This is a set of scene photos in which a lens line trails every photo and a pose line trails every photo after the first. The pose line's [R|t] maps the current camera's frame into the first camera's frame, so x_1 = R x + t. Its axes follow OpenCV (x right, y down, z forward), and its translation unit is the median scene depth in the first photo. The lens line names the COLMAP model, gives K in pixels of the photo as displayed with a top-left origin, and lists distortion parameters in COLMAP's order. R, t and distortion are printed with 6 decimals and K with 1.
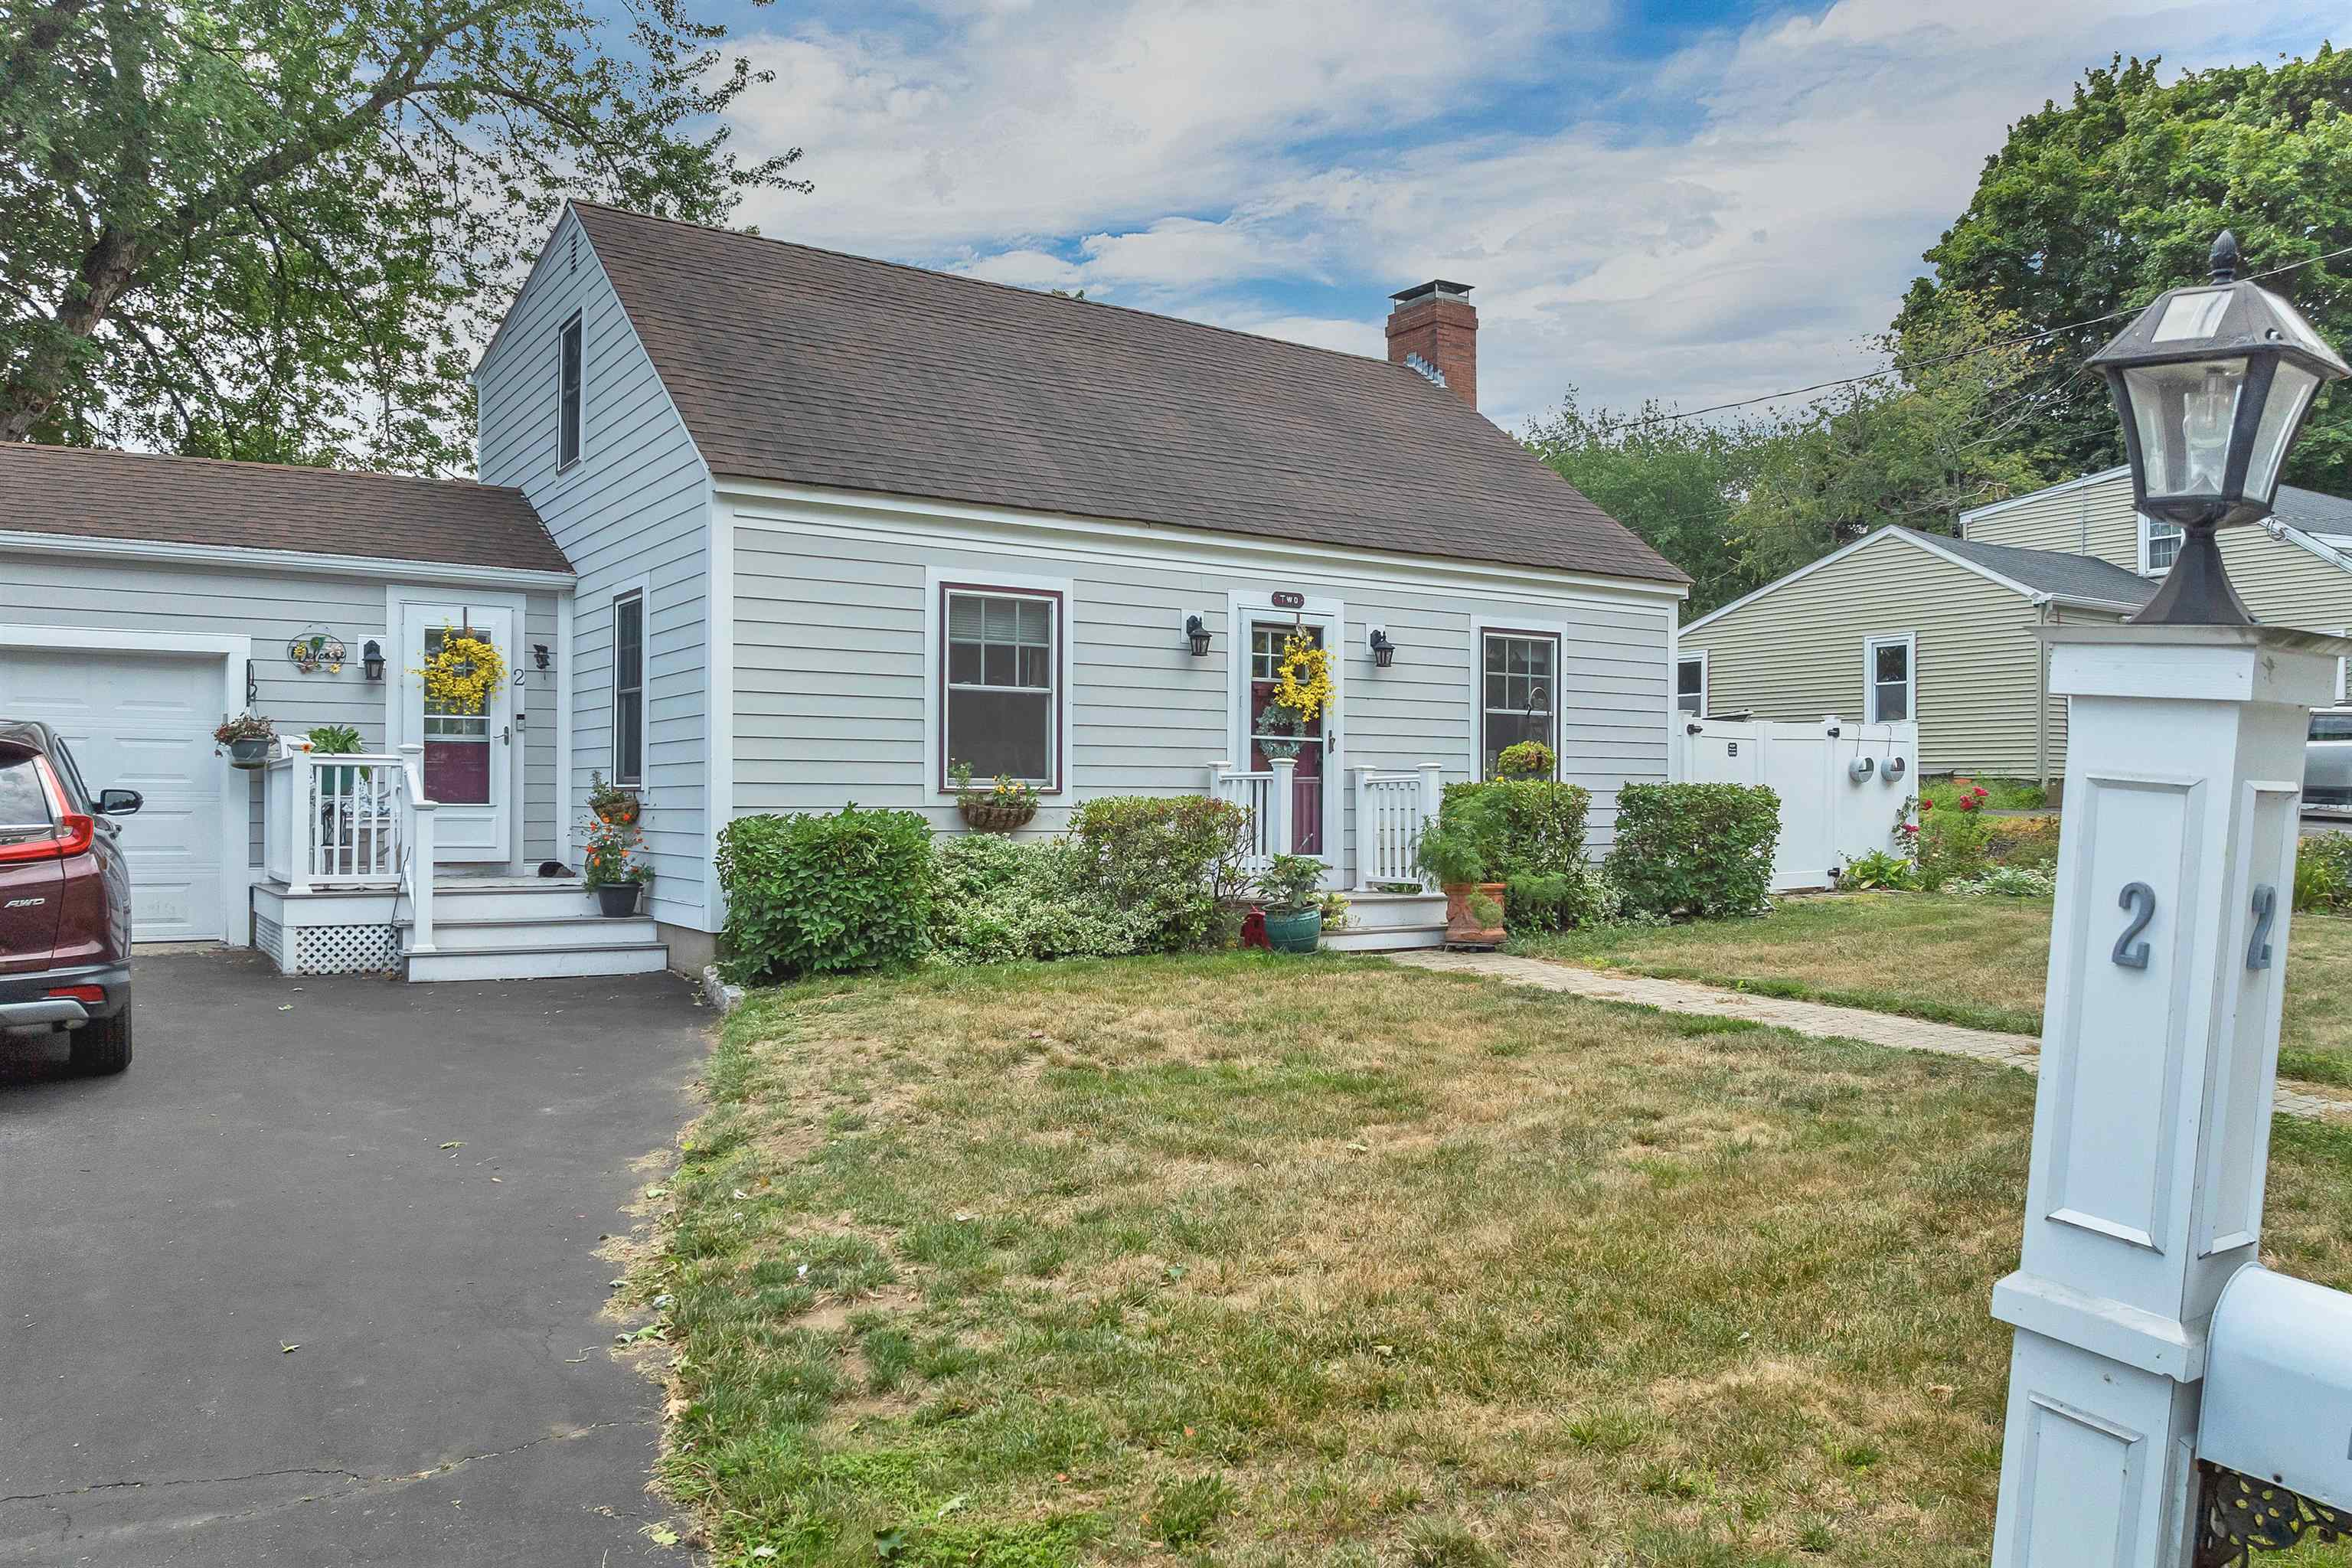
lens RADIAL K [[1696.0, 0, 1173.6], [0, 1696.0, 783.0], [0, 0, 1]] dist [-0.033713, -0.001861]
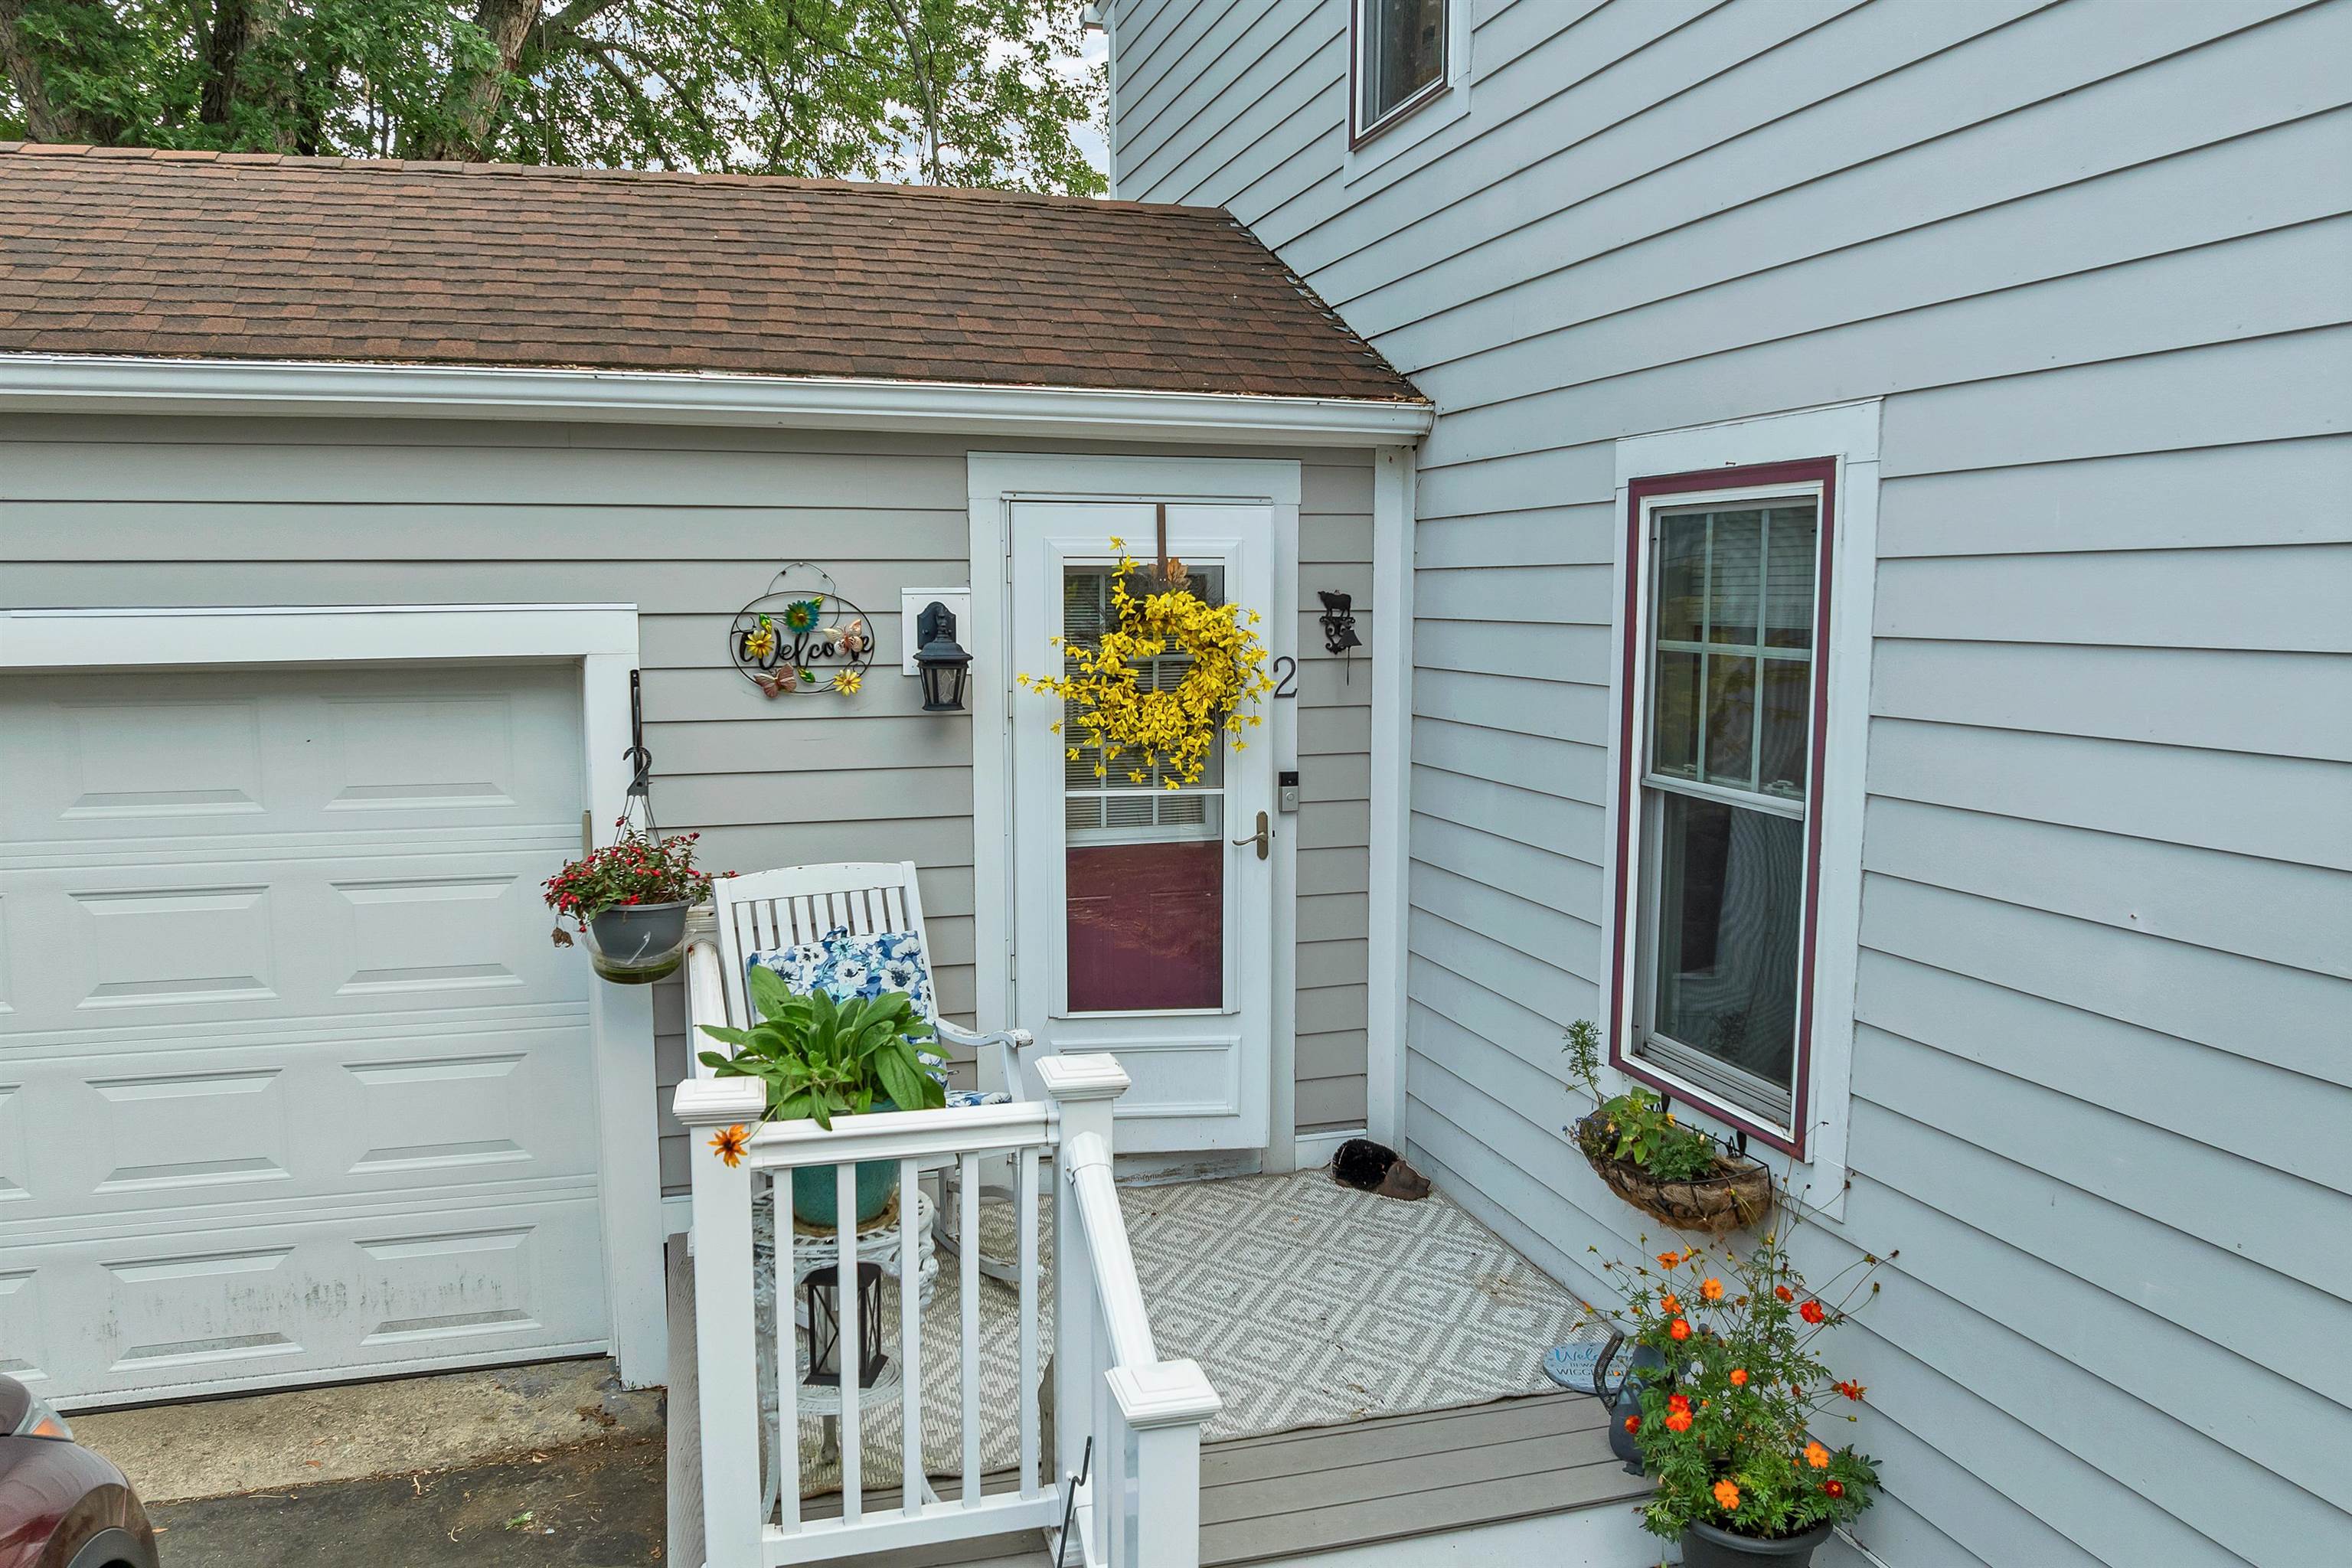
lens RADIAL K [[1696.0, 0, 1178.1], [0, 1696.0, 783.7], [0, 0, 1]] dist [-0.033713, -0.001861]
pose [[0.956803, 0.029362, -0.289251, -0.291682], [0.006090, 0.992645, 0.120908, -0.084360], [0.290674, -0.117447, 0.949587, 0.605018]]
